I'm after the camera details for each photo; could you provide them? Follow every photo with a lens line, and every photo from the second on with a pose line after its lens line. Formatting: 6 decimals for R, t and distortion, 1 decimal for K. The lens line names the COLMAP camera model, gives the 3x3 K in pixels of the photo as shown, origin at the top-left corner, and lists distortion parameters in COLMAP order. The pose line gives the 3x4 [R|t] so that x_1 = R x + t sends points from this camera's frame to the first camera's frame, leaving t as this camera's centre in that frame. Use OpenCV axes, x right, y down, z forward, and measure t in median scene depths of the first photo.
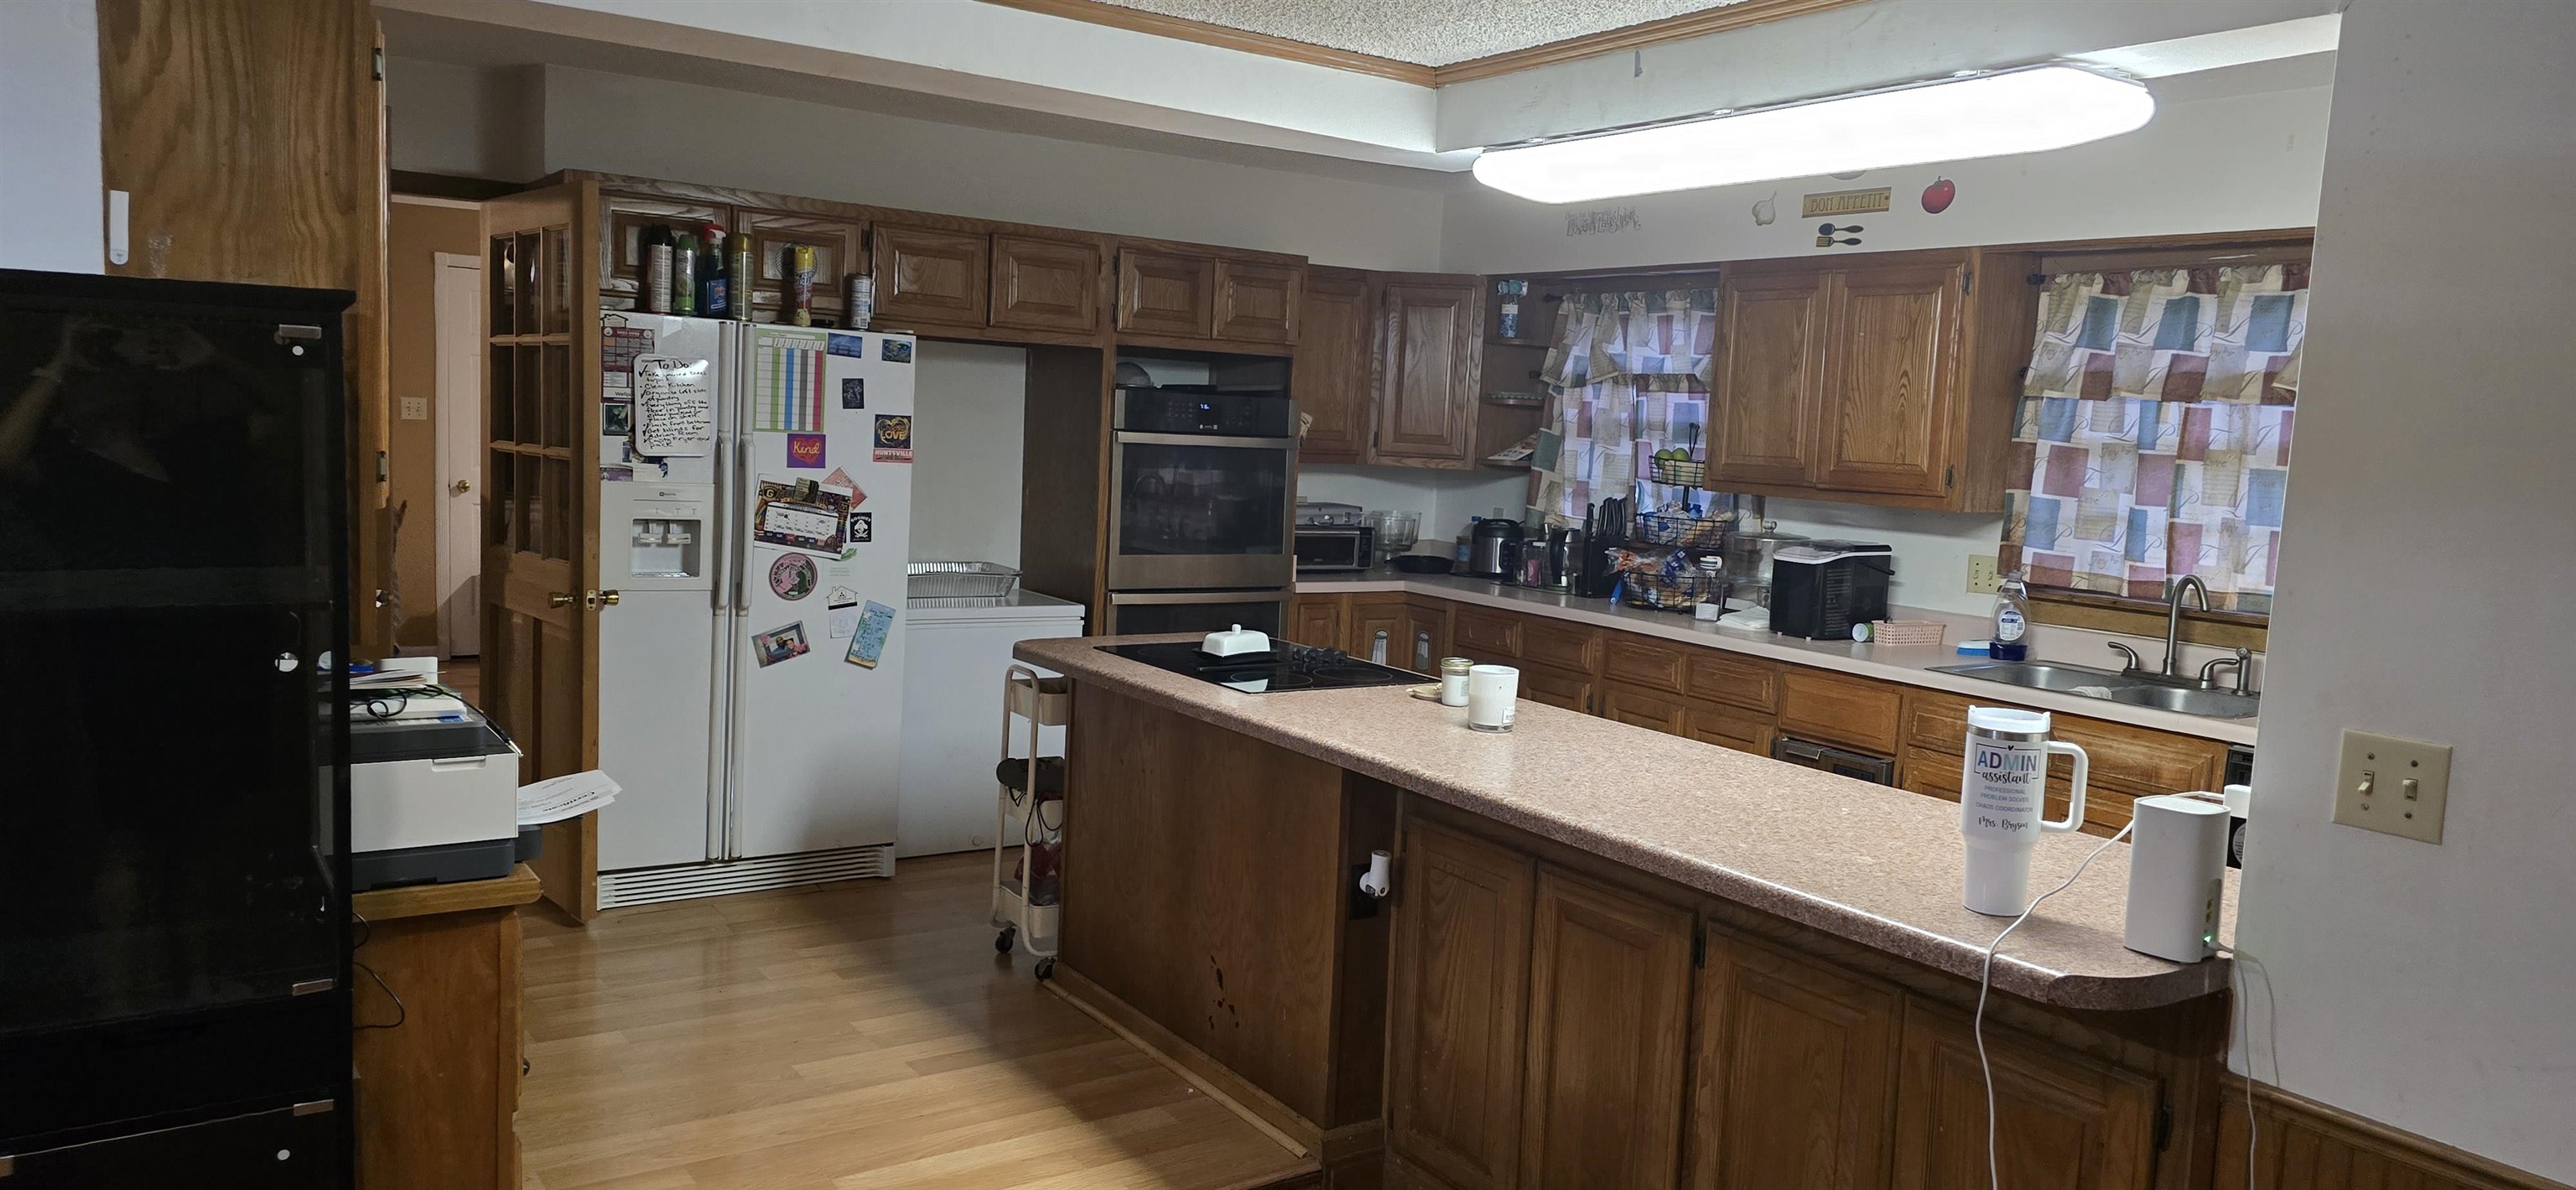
lens RADIAL K [[1707.4, 0, 1288.8], [0, 1707.4, 586.5], [0, 0, 1]] dist [0.001336, 0.001458]
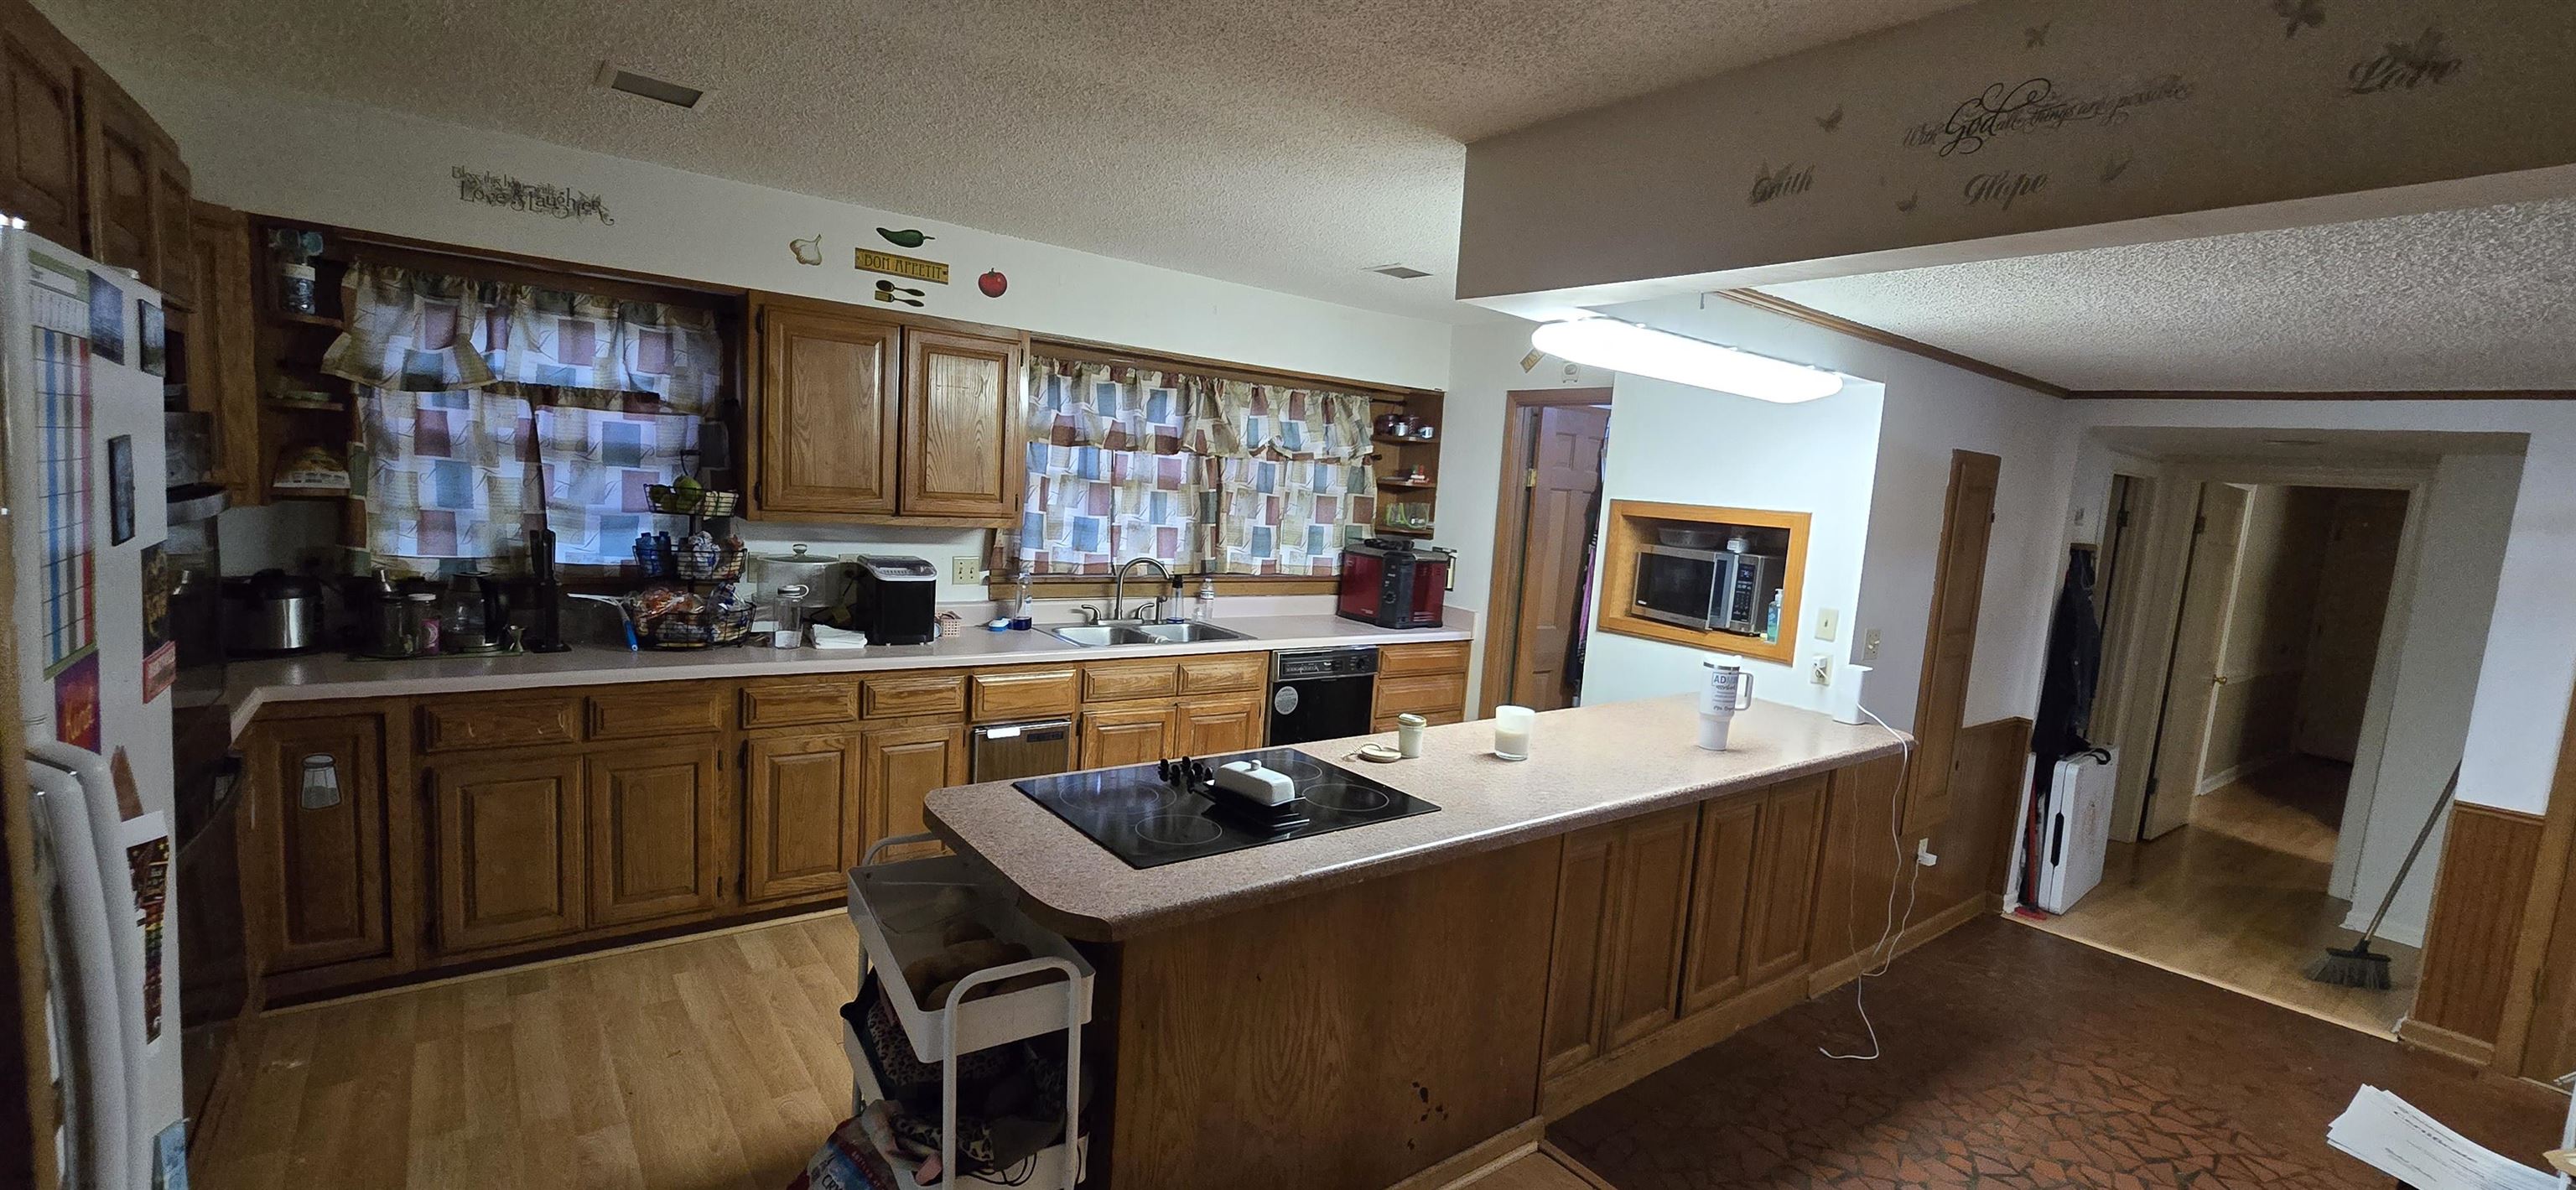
lens RADIAL K [[1048.6, 0, 1295.7], [0, 1048.6, 605.3], [0, 0, 1]] dist [-0.002885, -0.000474]
pose [[-0.054155, -0.172130, 0.983585, -0.416358], [0.025299, 0.984477, 0.173679, -0.114549], [-0.998212, 0.034289, -0.048959, 0.768763]]
